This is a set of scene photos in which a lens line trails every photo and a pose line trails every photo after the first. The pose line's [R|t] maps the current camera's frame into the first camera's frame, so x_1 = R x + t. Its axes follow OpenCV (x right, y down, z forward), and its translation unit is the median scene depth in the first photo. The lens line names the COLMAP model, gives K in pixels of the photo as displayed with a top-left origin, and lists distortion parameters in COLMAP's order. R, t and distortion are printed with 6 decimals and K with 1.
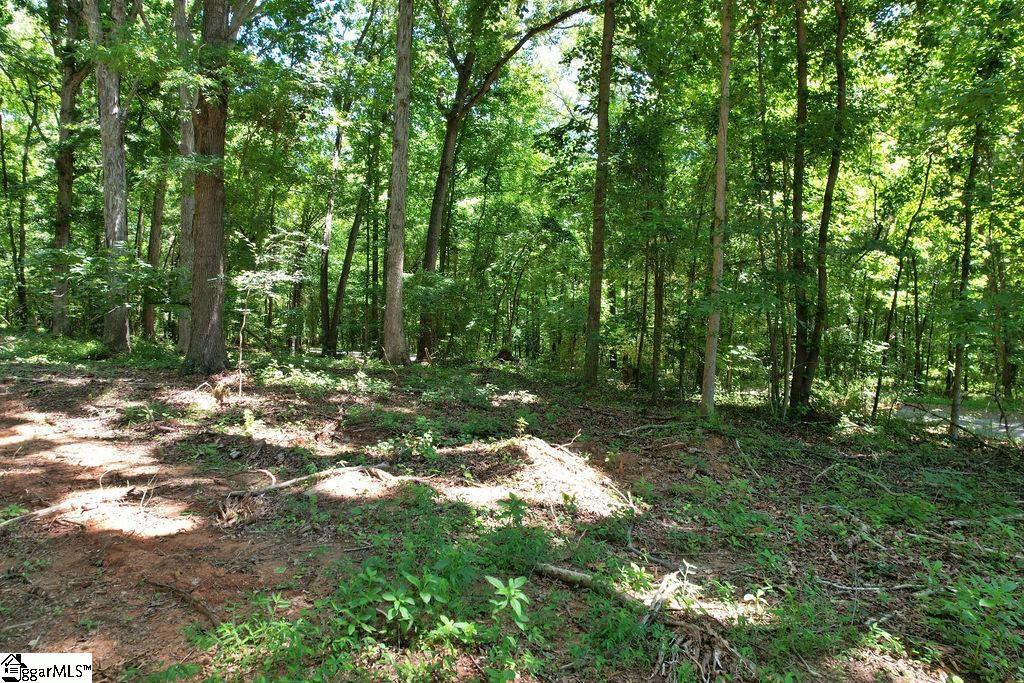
lens RADIAL K [[654.6, 0, 512.0], [0, 654.6, 341.5], [0, 0, 1]] dist [-0.077197, 0.075286]
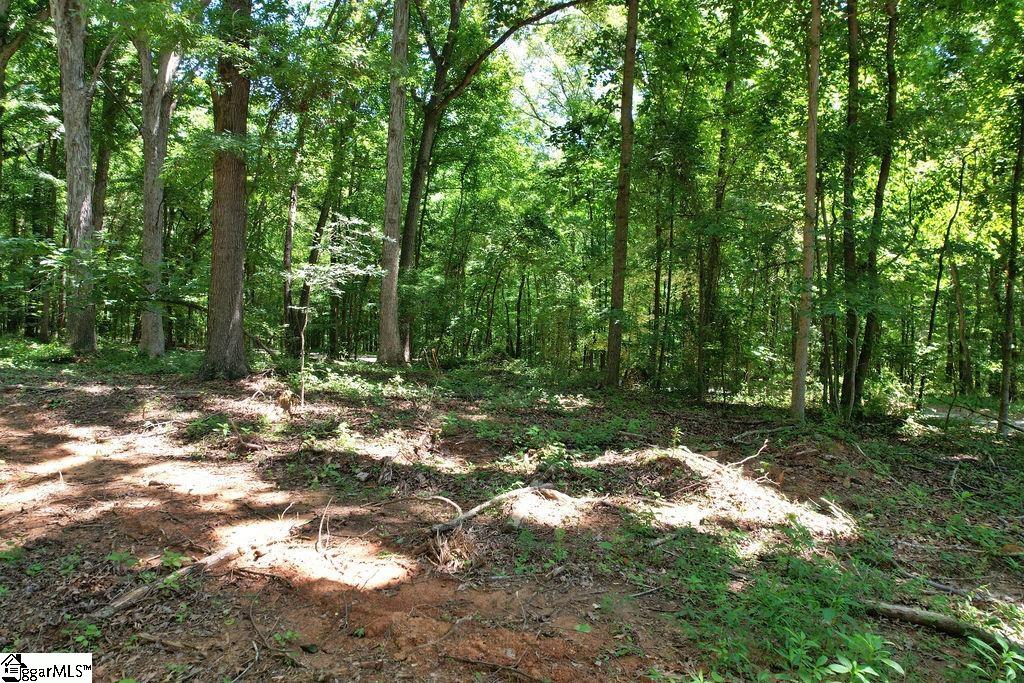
lens RADIAL K [[654.6, 0, 512.0], [0, 654.6, 341.5], [0, 0, 1]] dist [-0.077197, 0.075286]
pose [[0.995007, -0.000463, 0.099807, -0.258773], [0.000532, 1.000000, -0.000665, -0.001496], [-0.099807, 0.000715, 0.995007, 0.101541]]
